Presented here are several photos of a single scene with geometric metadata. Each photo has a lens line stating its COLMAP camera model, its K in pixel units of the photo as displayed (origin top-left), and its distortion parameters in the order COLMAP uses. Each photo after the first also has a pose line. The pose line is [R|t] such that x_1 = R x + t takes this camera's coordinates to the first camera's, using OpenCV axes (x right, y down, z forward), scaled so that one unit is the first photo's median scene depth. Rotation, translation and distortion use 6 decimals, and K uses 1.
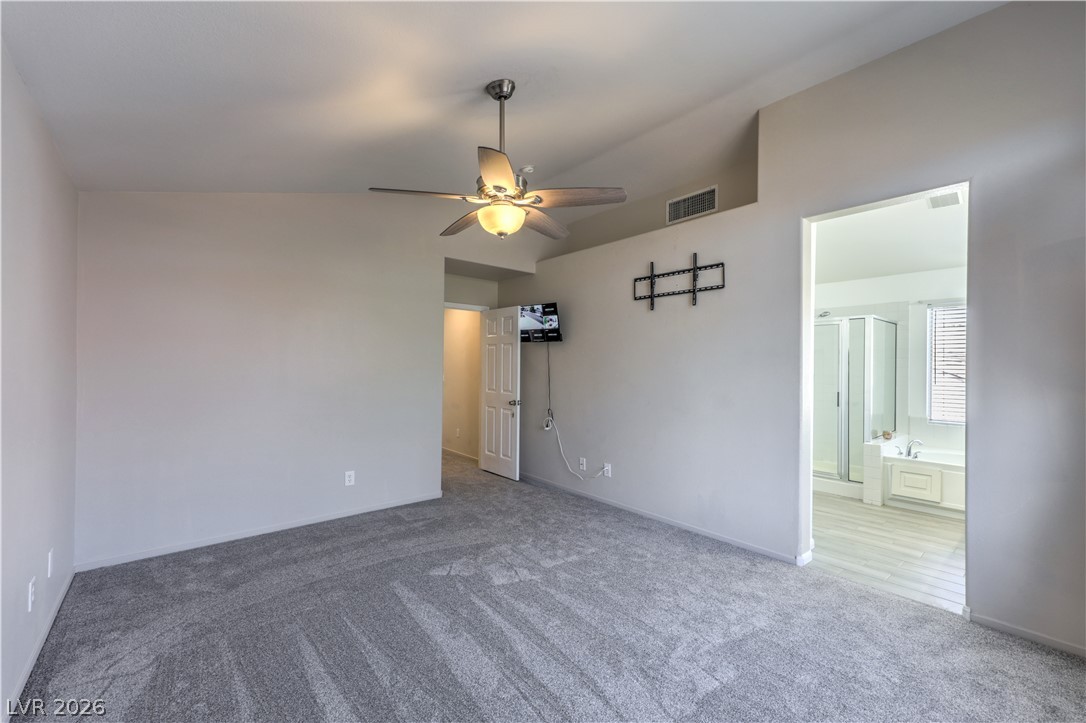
lens RADIAL K [[440.6, 0, 538.1], [0, 440.6, 359.6], [0, 0, 1]] dist [-0.001194, 0.000417]
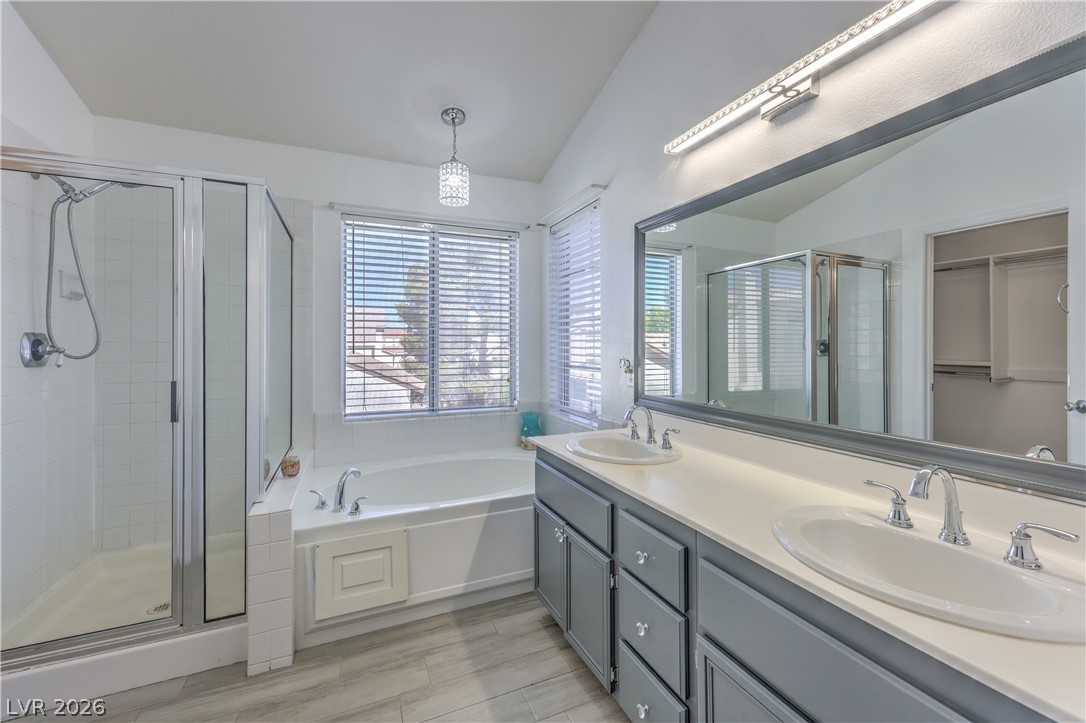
lens RADIAL K [[440.6, 0, 534.2], [0, 440.6, 342.3], [0, 0, 1]] dist [-0.001194, 0.000417]
pose [[0.291725, -0.002552, 0.956499, 0.469285], [0.010424, 0.999946, -0.000512, 0.050914], [-0.956446, 0.010120, 0.291735, 0.678794]]
